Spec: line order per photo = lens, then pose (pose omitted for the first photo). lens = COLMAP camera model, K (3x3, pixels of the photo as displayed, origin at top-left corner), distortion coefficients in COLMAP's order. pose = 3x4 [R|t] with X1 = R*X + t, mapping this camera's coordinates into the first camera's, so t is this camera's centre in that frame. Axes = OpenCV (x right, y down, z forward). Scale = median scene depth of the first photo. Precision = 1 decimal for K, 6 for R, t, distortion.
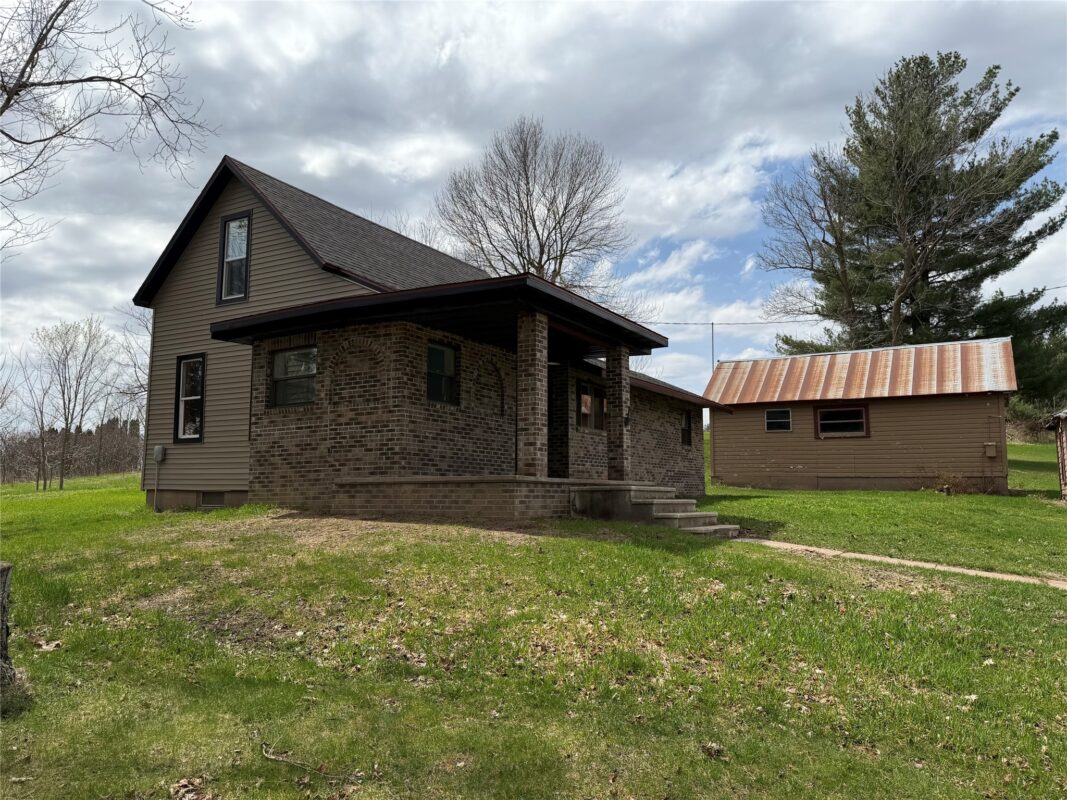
lens RADIAL K [[750.4, 0, 533.5], [0, 750.4, 400.0], [0, 0, 1]] dist [0.081587, -0.095767]
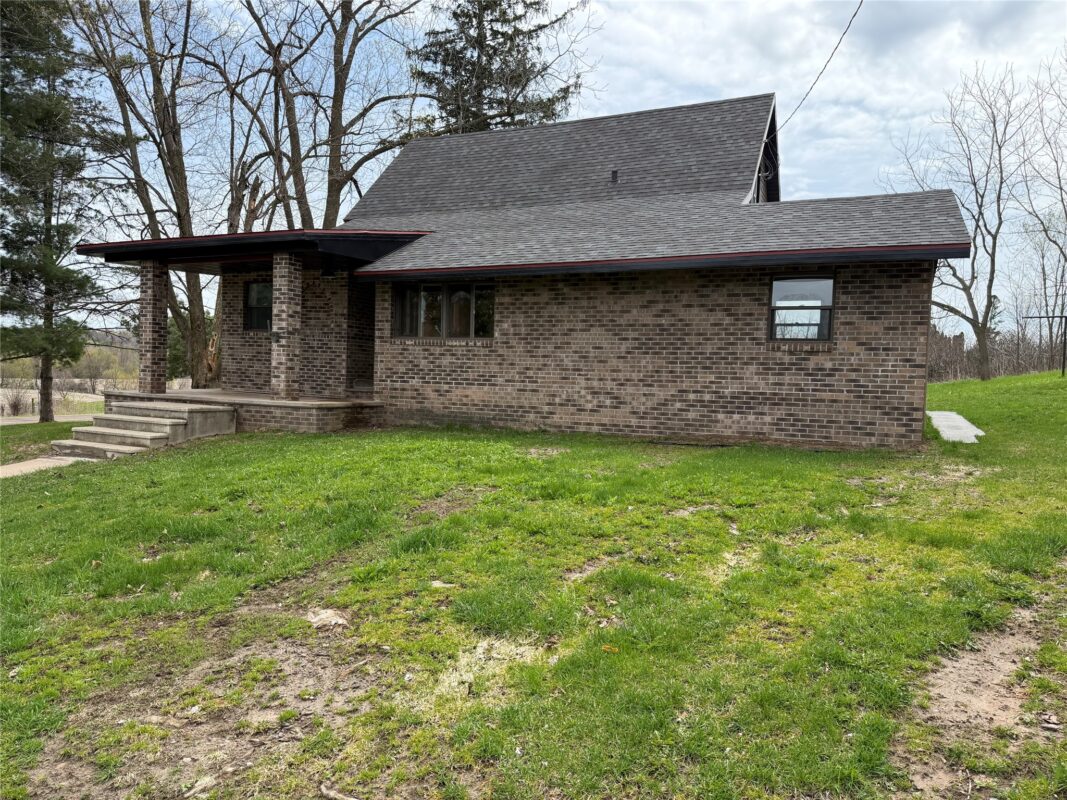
lens RADIAL K [[750.4, 0, 533.5], [0, 750.4, 400.0], [0, 0, 1]] dist [0.081587, -0.095767]
pose [[0.106791, 0.047873, -0.993128, 1.194399], [0.092725, 0.994008, 0.057886, 0.088677], [0.989948, -0.098269, 0.101712, 1.329613]]
